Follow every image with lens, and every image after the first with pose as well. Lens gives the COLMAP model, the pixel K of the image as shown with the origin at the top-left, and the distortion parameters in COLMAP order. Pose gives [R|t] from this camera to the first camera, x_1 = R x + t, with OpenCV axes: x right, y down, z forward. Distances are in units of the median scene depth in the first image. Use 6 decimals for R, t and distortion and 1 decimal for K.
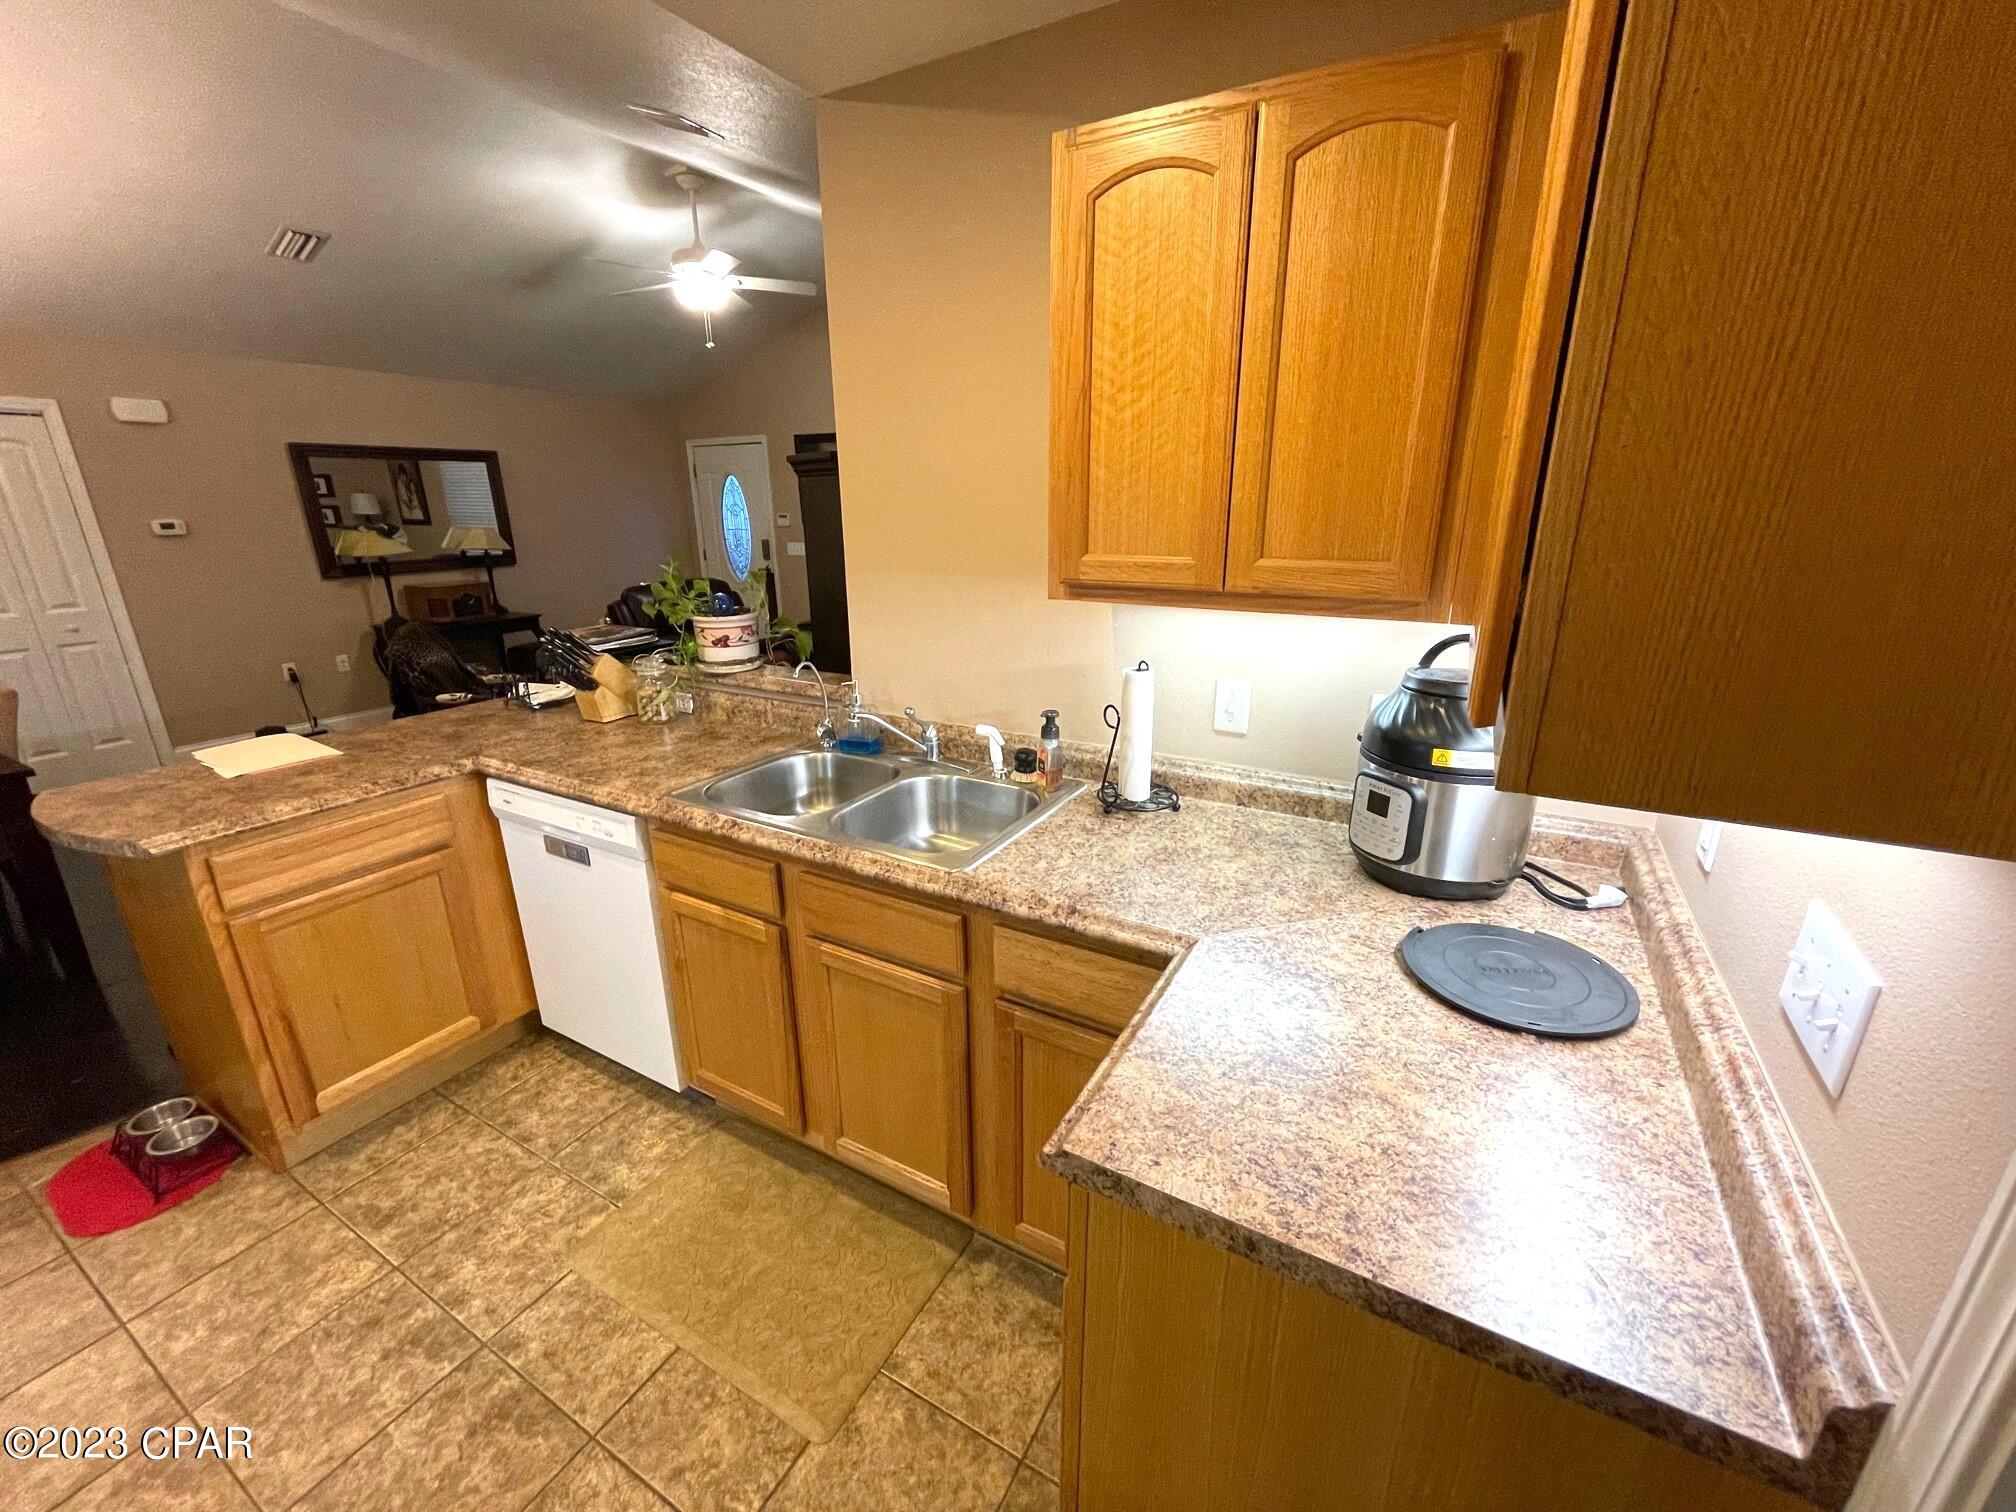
lens RADIAL K [[813.4, 0, 1015.1], [0, 813.4, 757.3], [0, 0, 1]] dist [-0.004163, 0.000259]
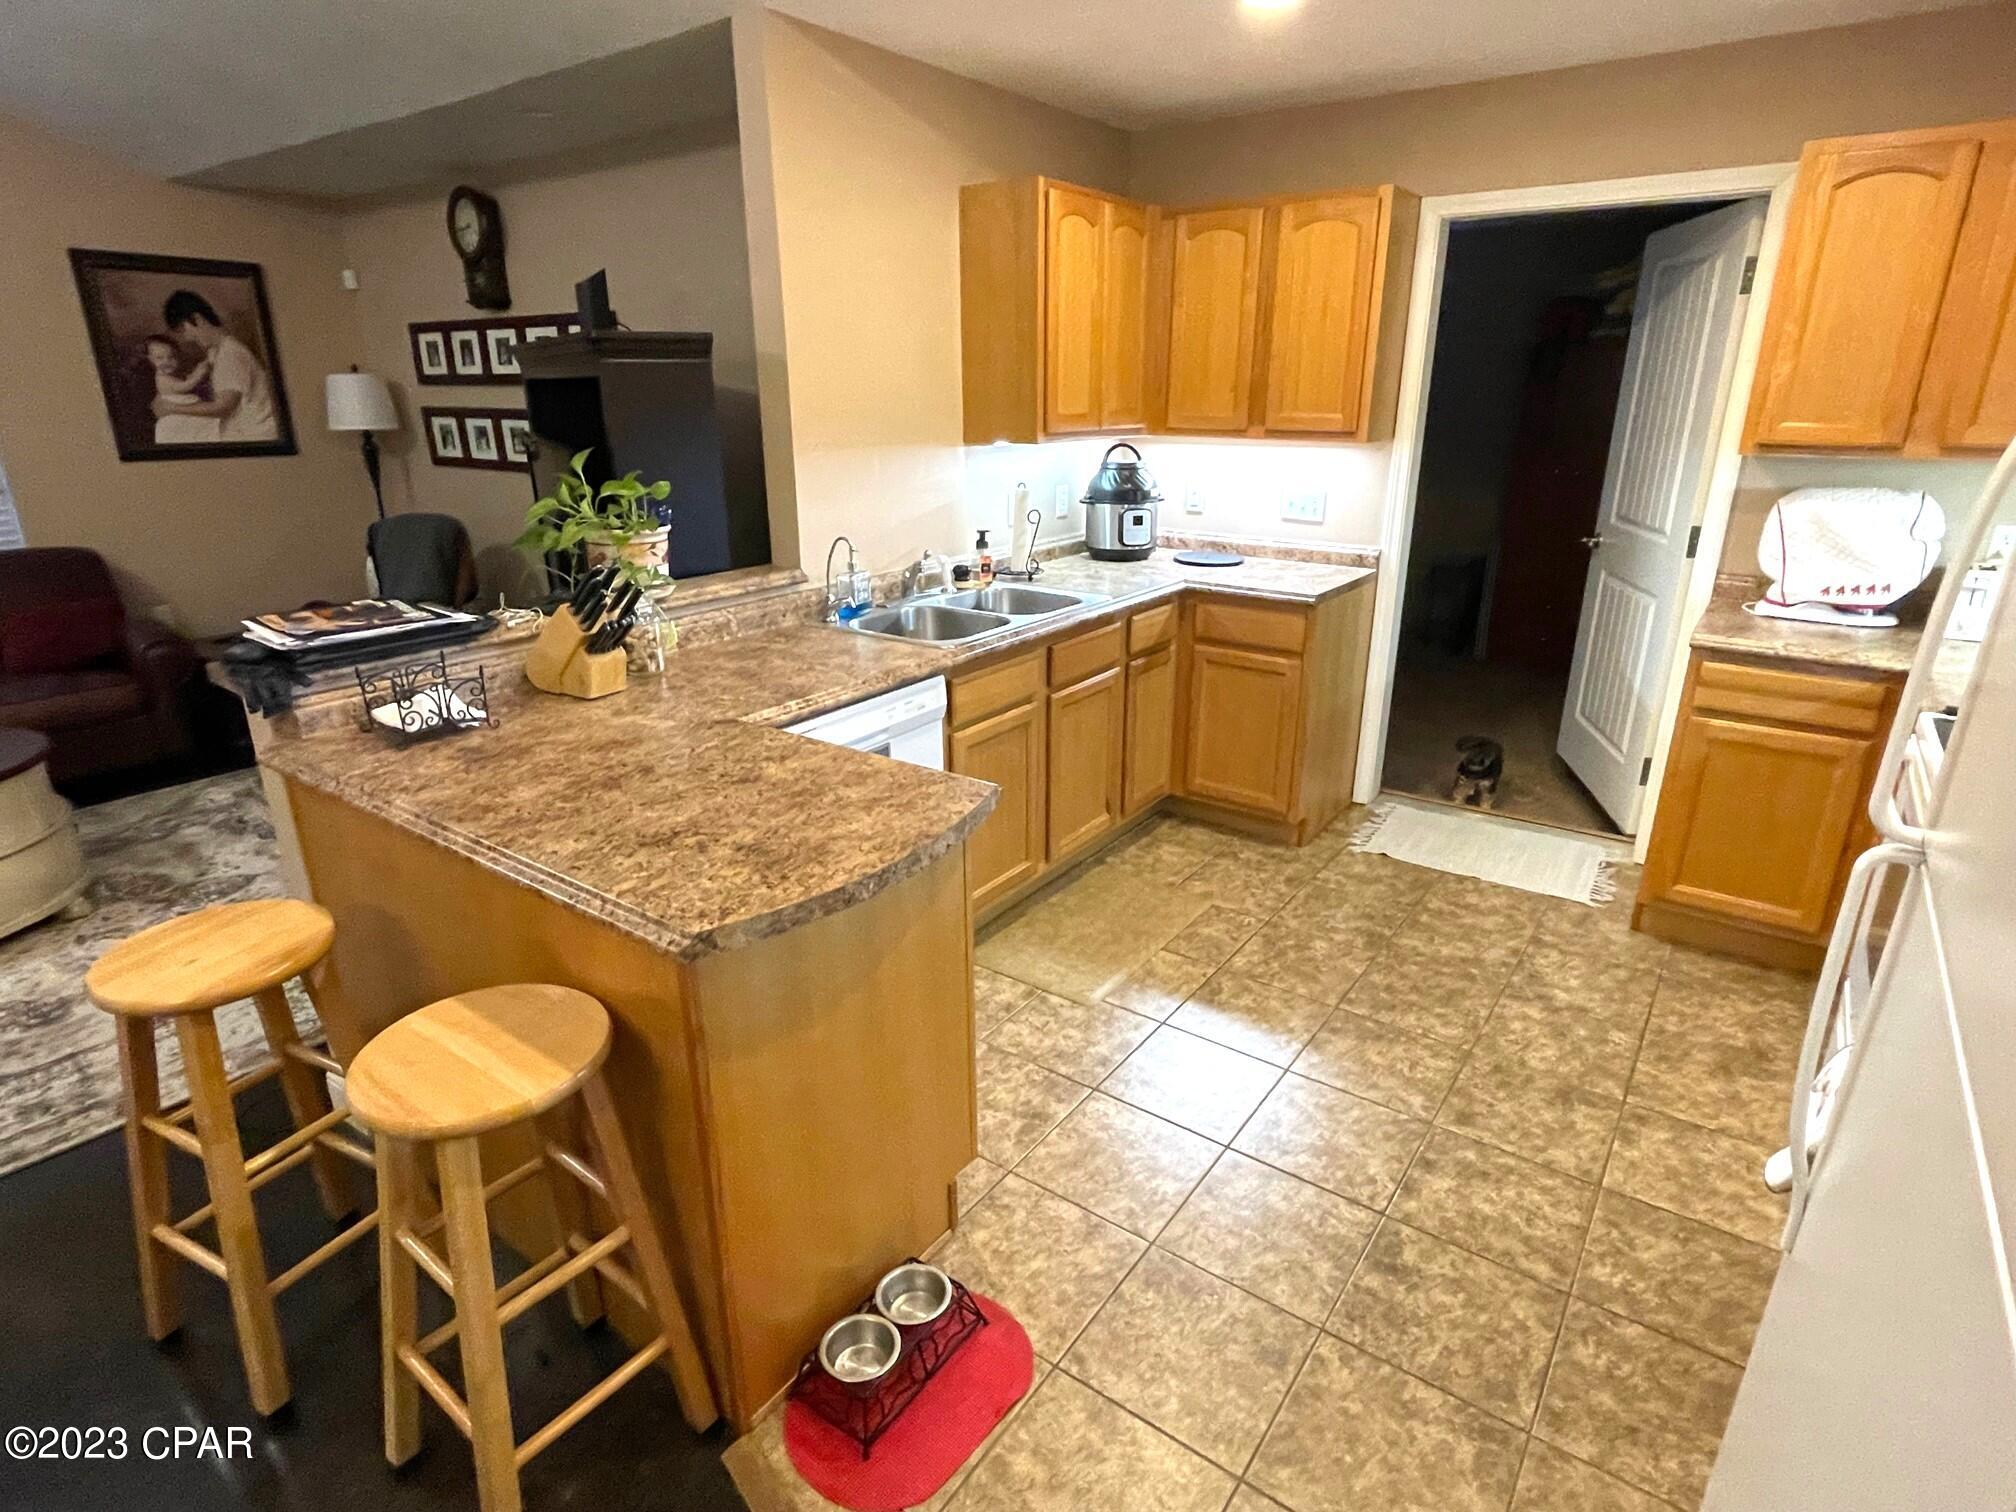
lens RADIAL K [[1059.5, 0, 1004.8], [0, 1059.5, 757.2], [0, 0, 1]] dist [-0.001856, -0.001222]
pose [[0.116366, -0.327793, 0.937556, -0.571983], [0.303892, 0.910448, 0.280597, -0.062715], [-0.945573, 0.252264, 0.205559, 0.204088]]
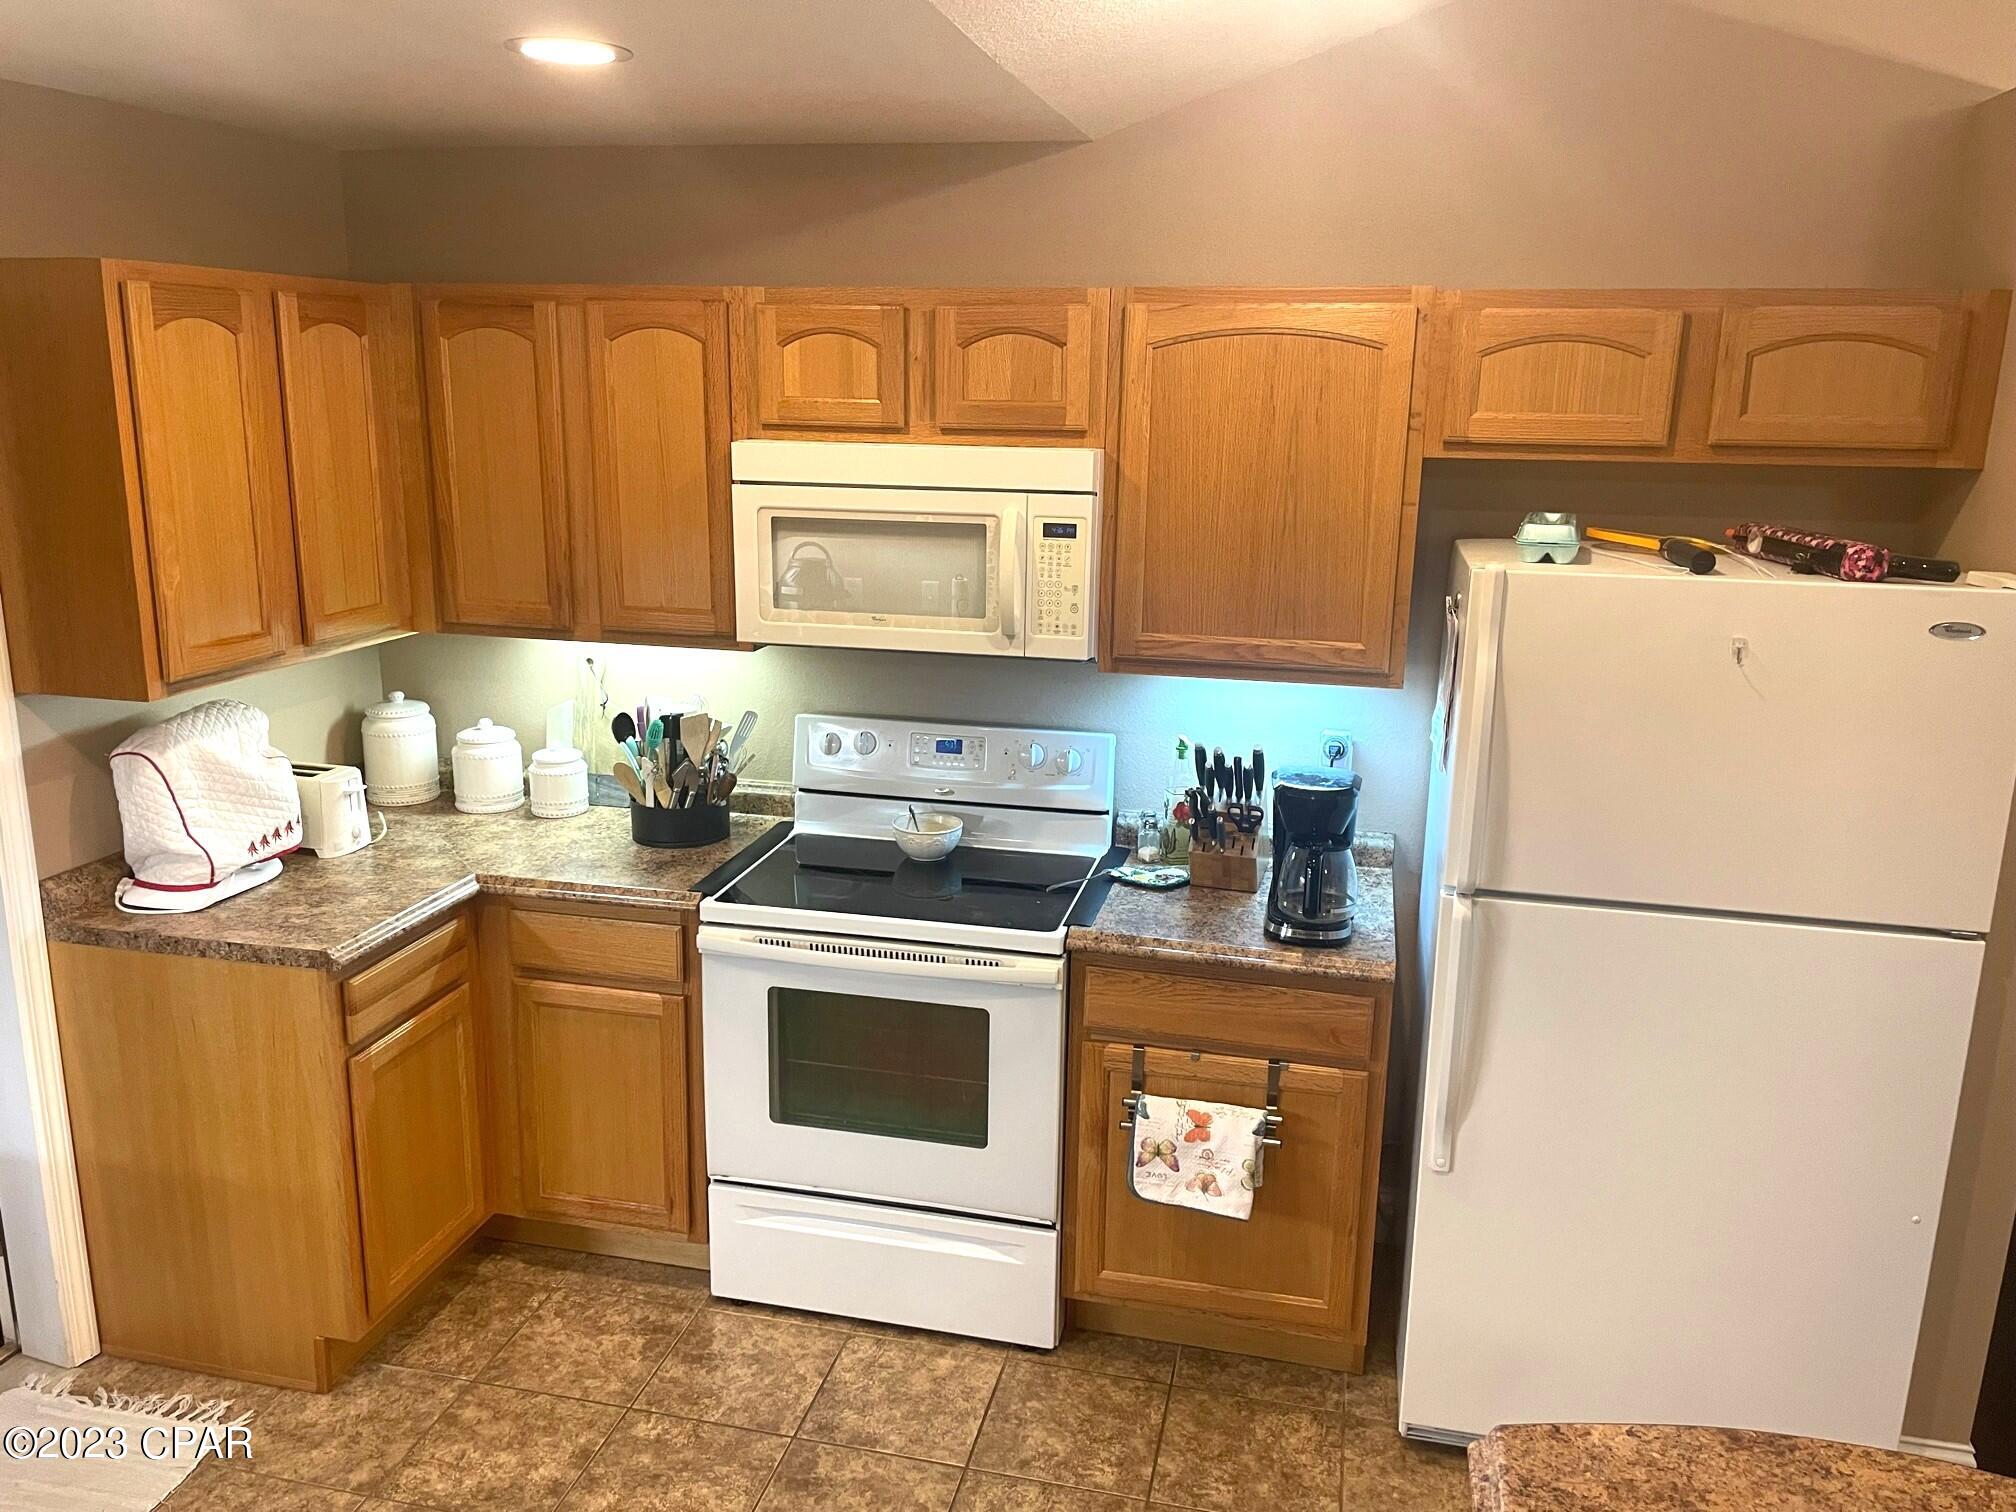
lens RADIAL K [[1565.0, 0, 1000.3], [0, 1565.0, 759.4], [0, 0, 1]] dist [0.056101, -0.026415]
pose [[-0.963002, 0.053144, -0.264201, -0.146359], [-0.092267, 0.856098, 0.508511, -0.201401], [0.253206, 0.514074, -0.819521, 0.413998]]
